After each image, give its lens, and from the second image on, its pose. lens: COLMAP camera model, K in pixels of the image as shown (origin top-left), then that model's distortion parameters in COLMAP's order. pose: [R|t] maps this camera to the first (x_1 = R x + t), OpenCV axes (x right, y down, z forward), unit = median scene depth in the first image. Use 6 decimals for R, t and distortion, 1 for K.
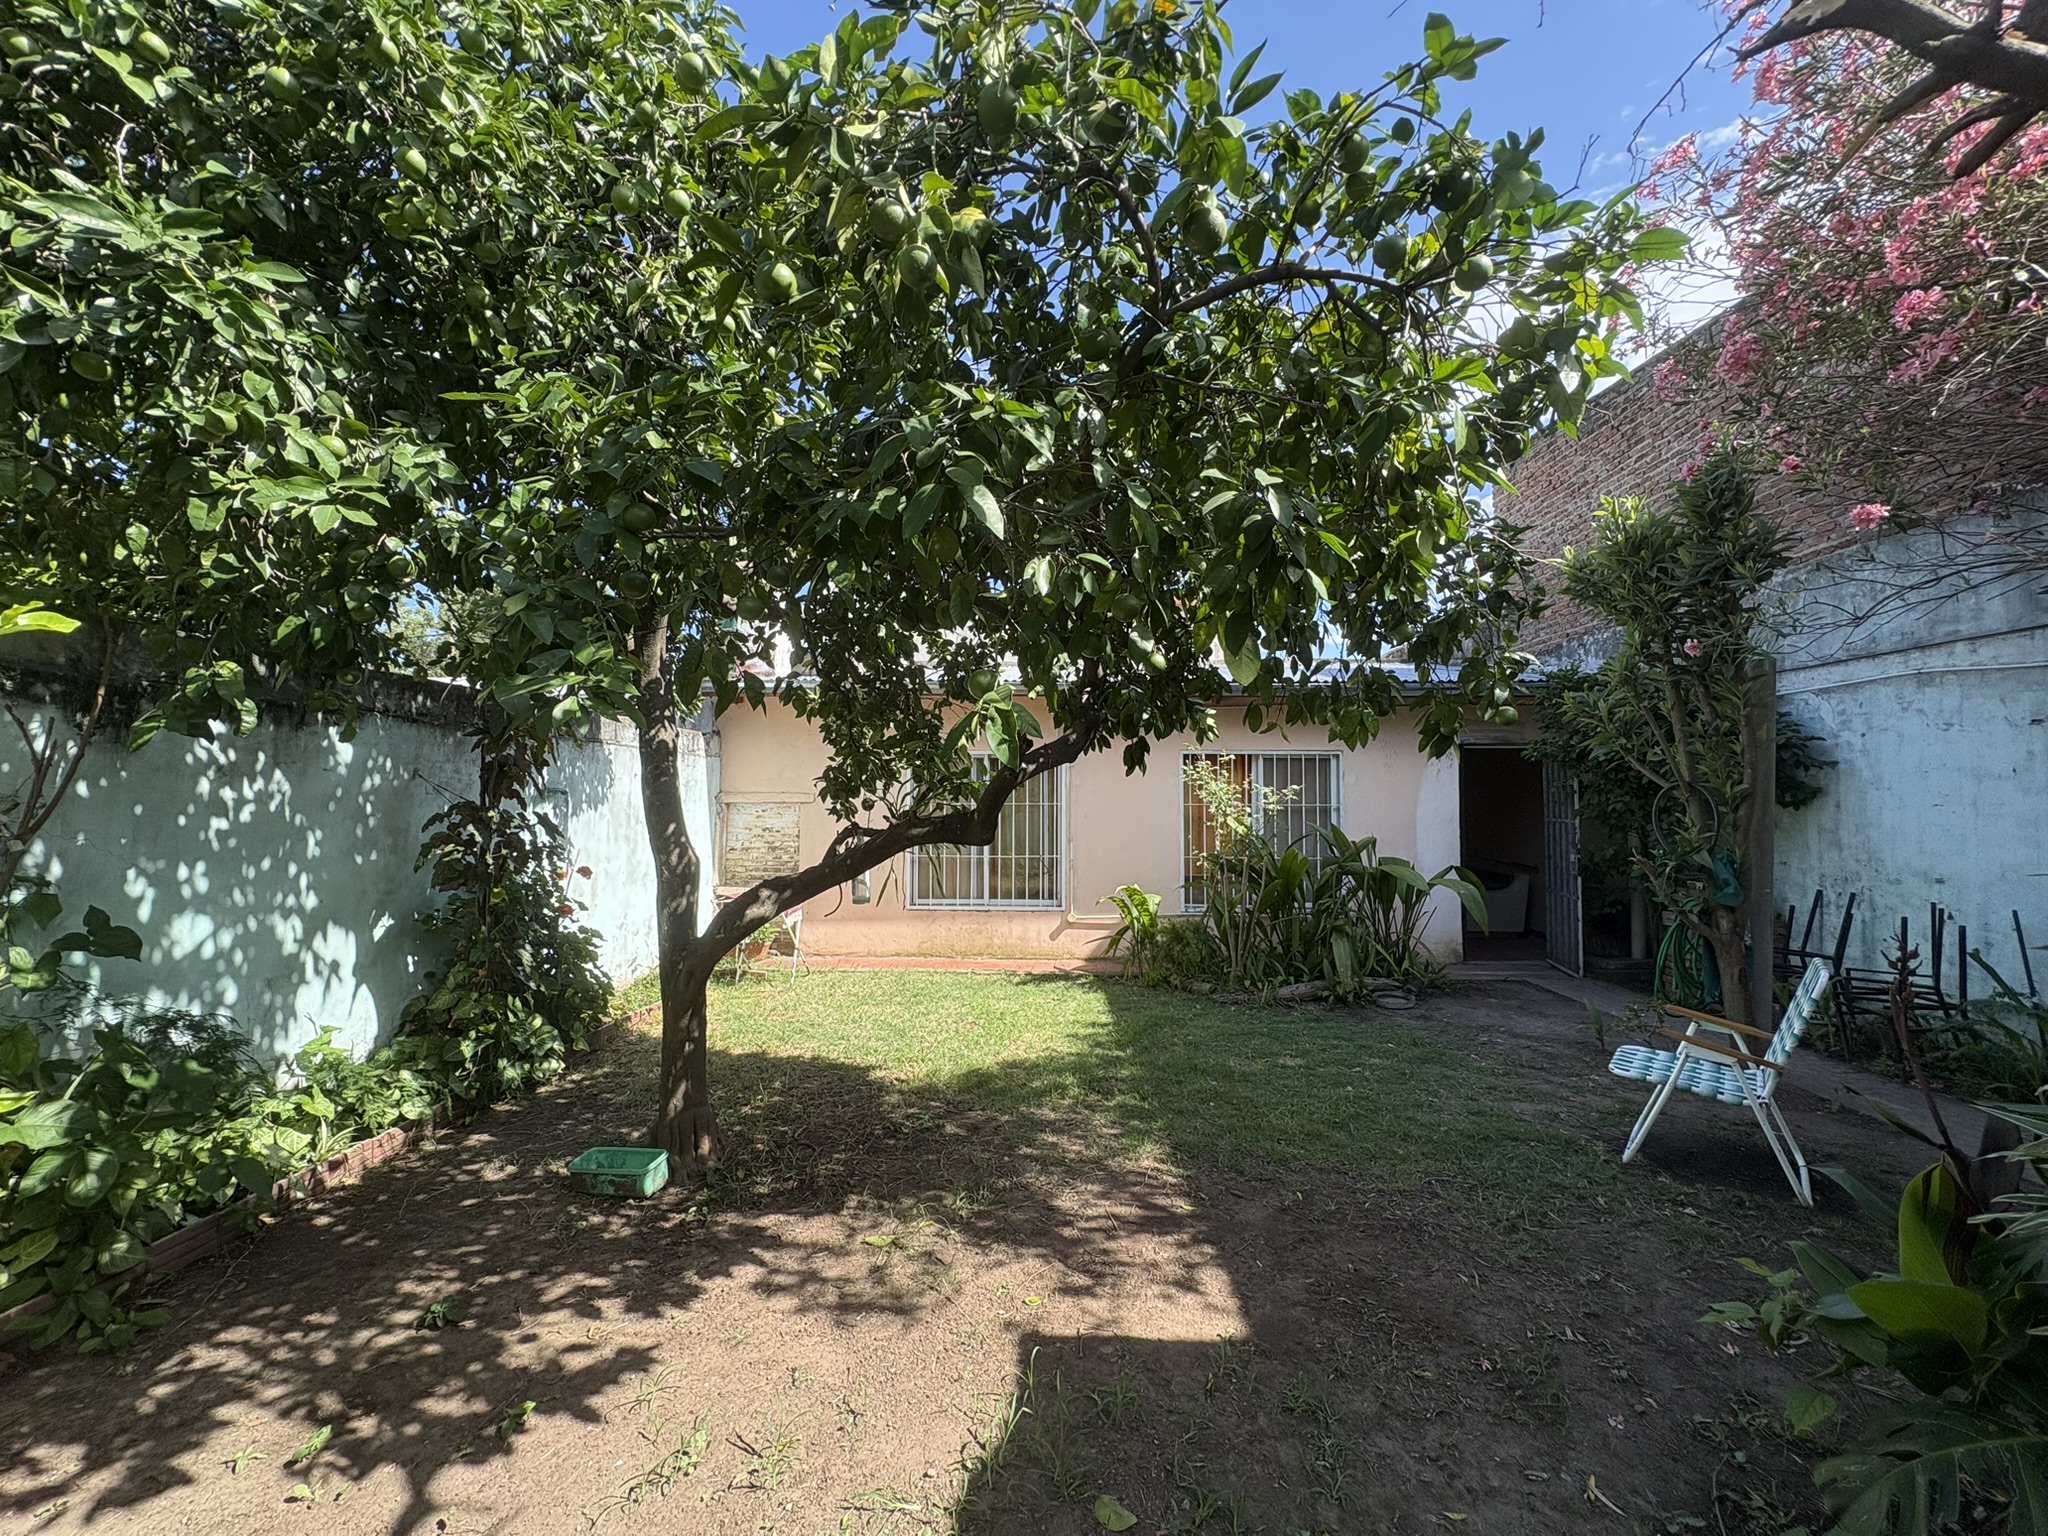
lens RADIAL K [[814.0, 0, 1024.0], [0, 814.0, 768.0], [0, 0, 1]] dist [0.000734, 0.000318]
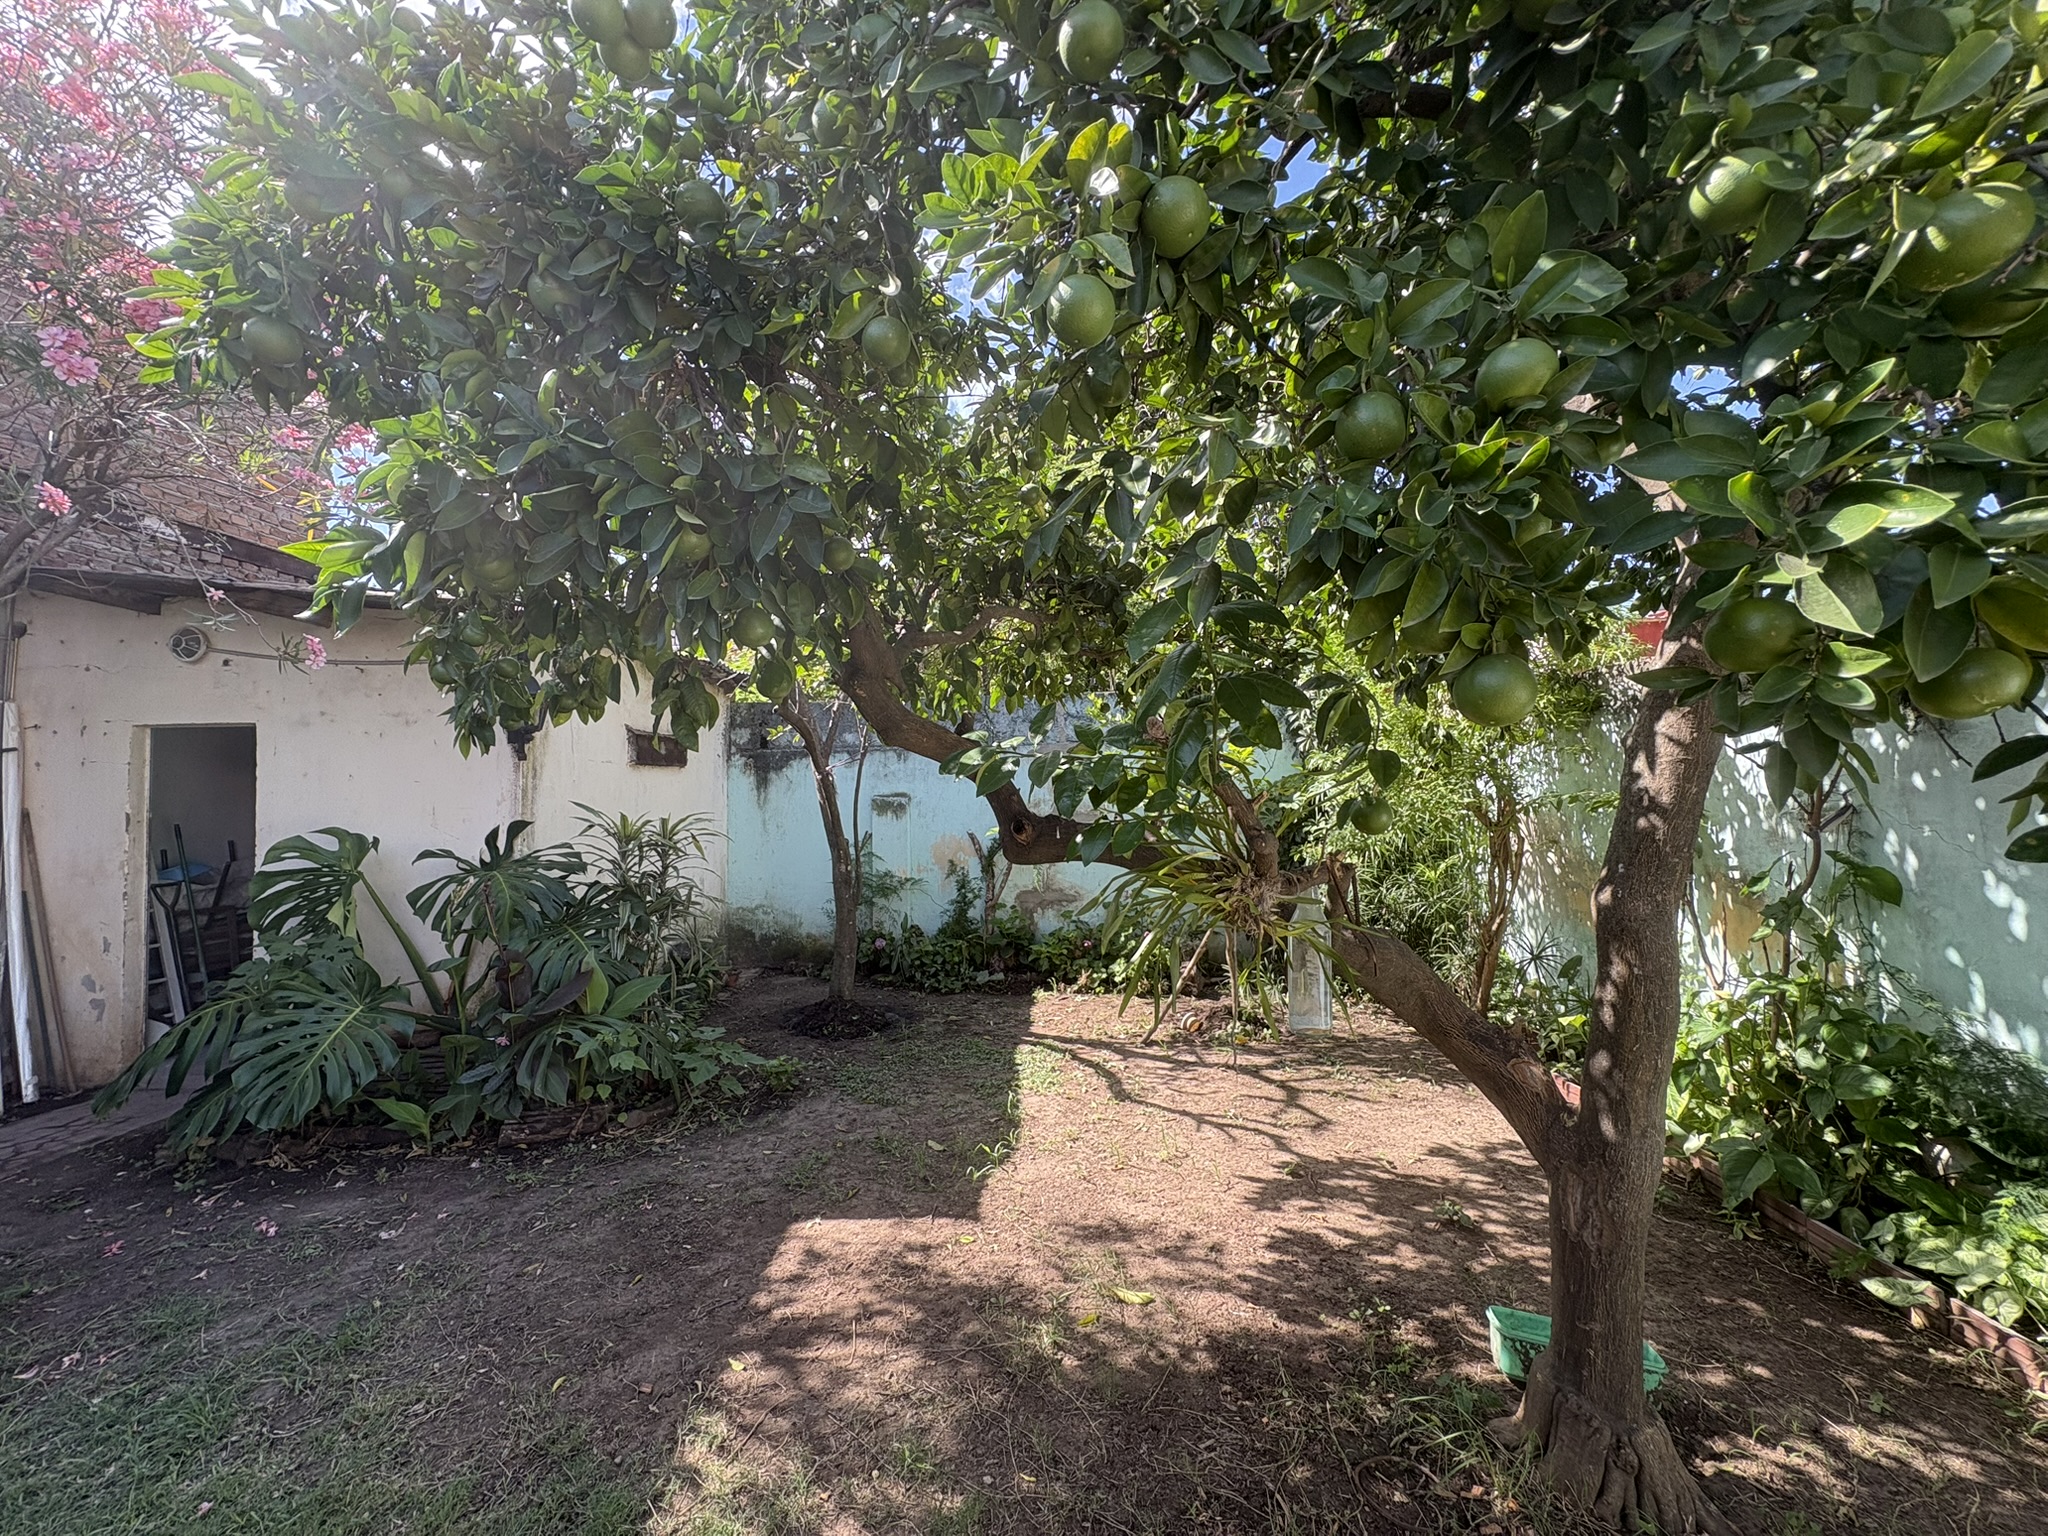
lens RADIAL K [[814.0, 0, 1024.0], [0, 814.0, 768.0], [0, 0, 1]] dist [0.000734, 0.000318]
pose [[-0.999756, 0.001201, -0.022045, -0.046283], [0.002420, 0.998463, -0.055369, 0.064980], [0.021945, -0.055409, -0.998223, 2.065825]]
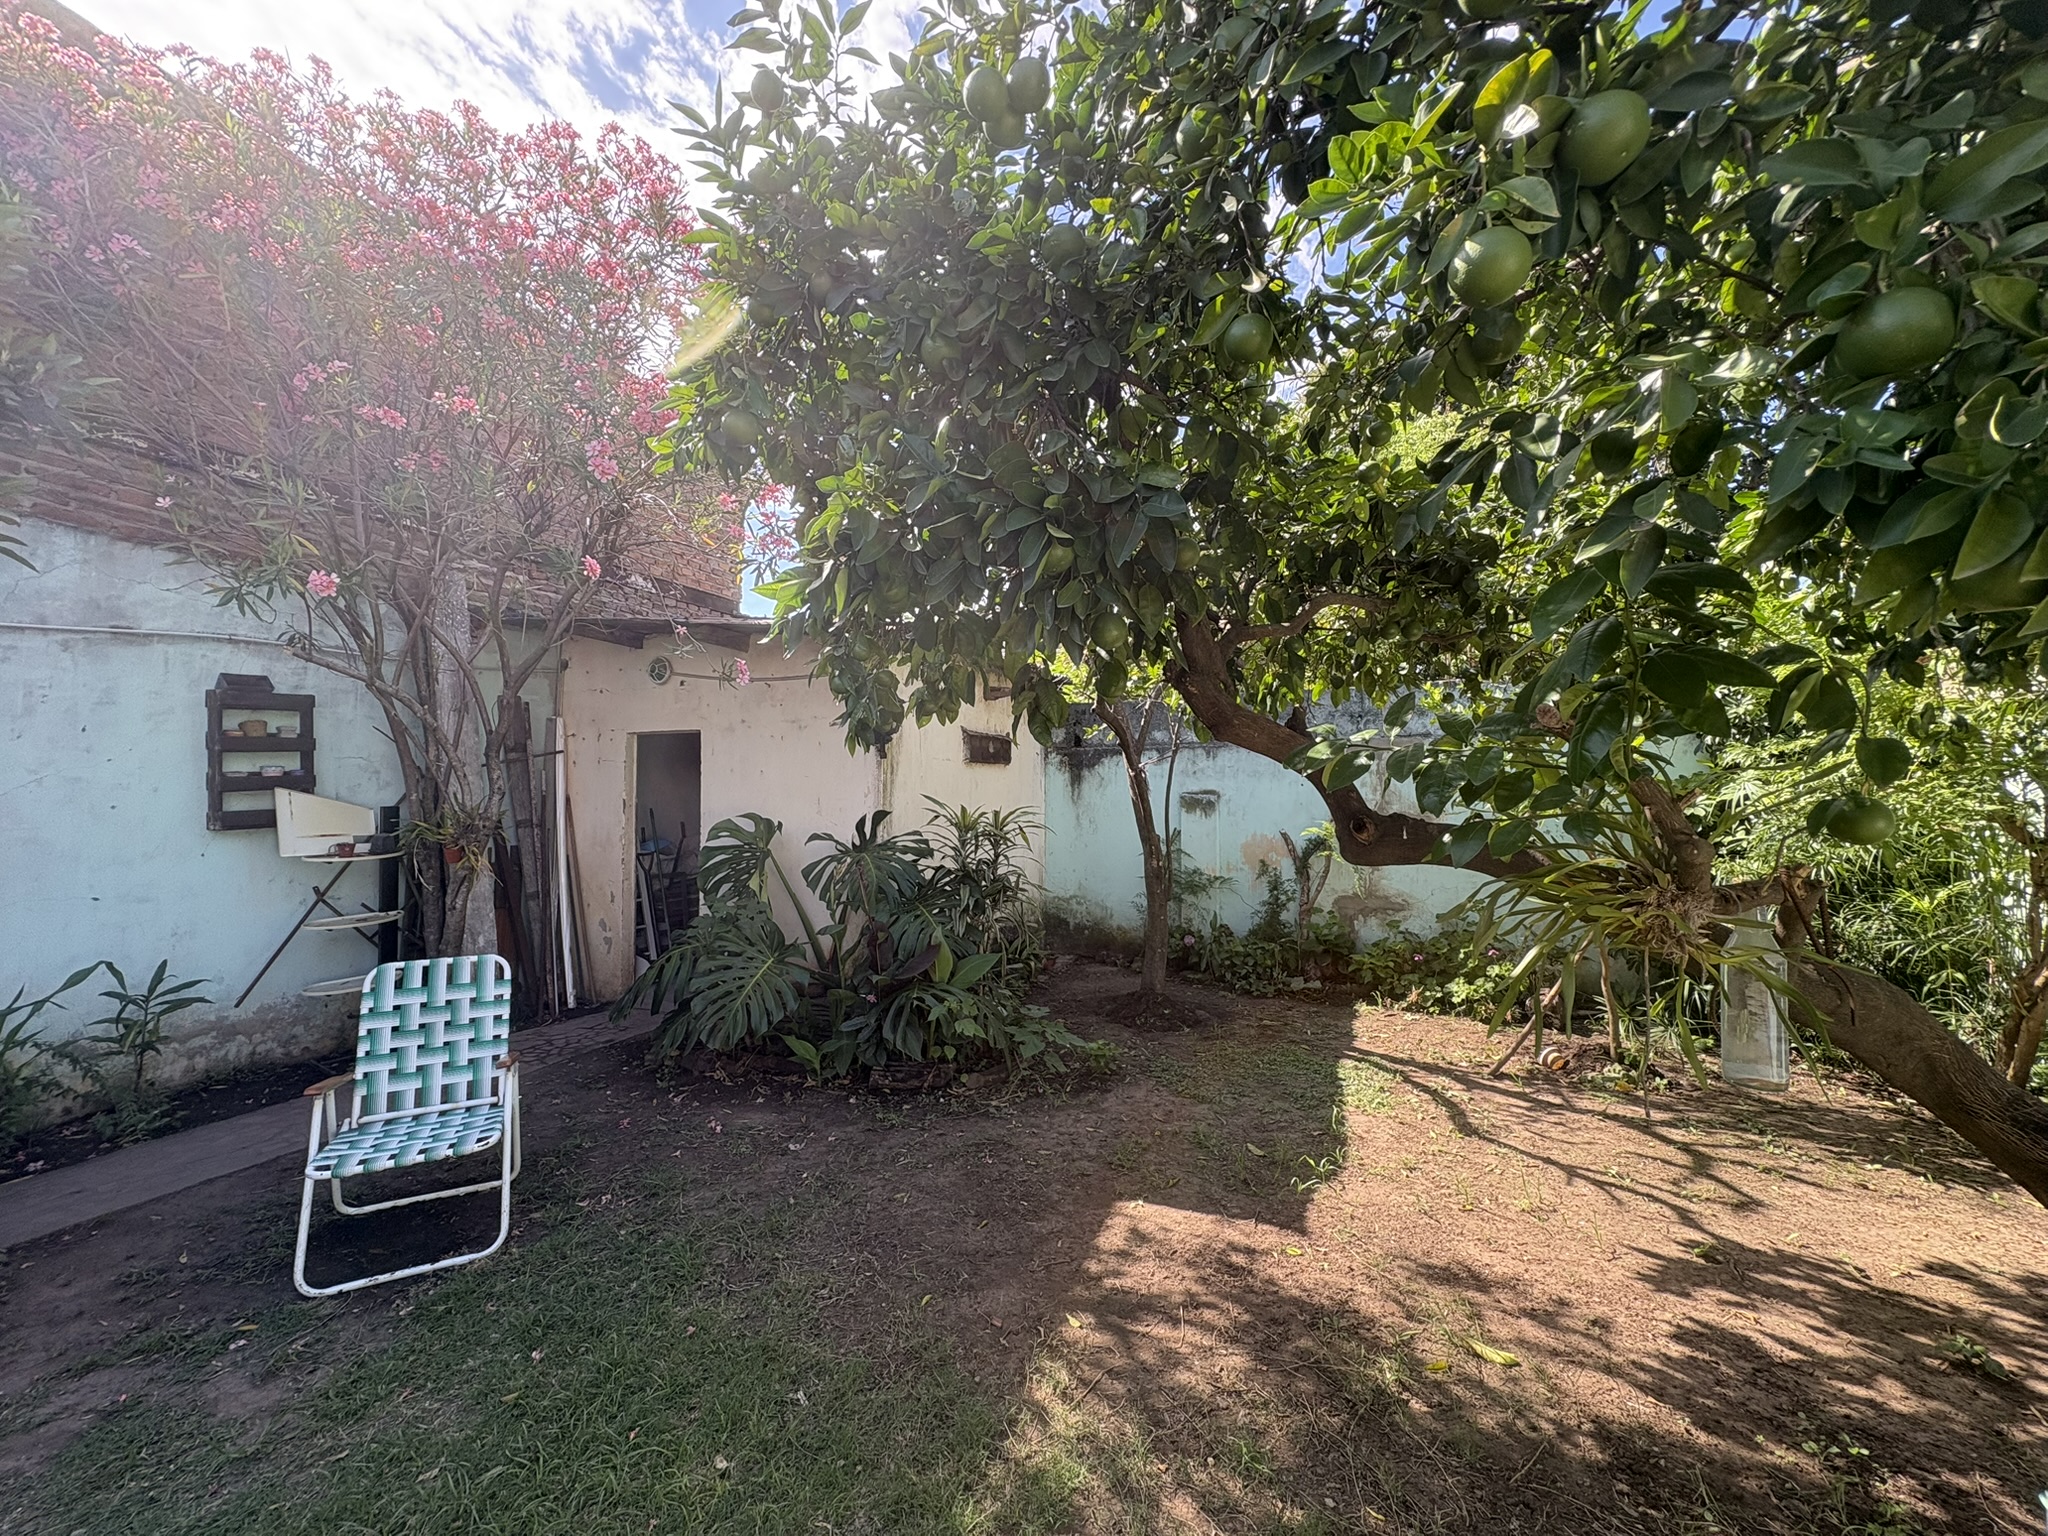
lens RADIAL K [[814.0, 0, 1024.0], [0, 814.0, 768.0], [0, 0, 1]] dist [0.000734, 0.000318]
pose [[-0.942423, 0.000584, 0.334423, -0.017104], [-0.017209, 0.998589, -0.050240, 0.068493], [-0.333981, -0.053102, -0.941083, 2.083073]]
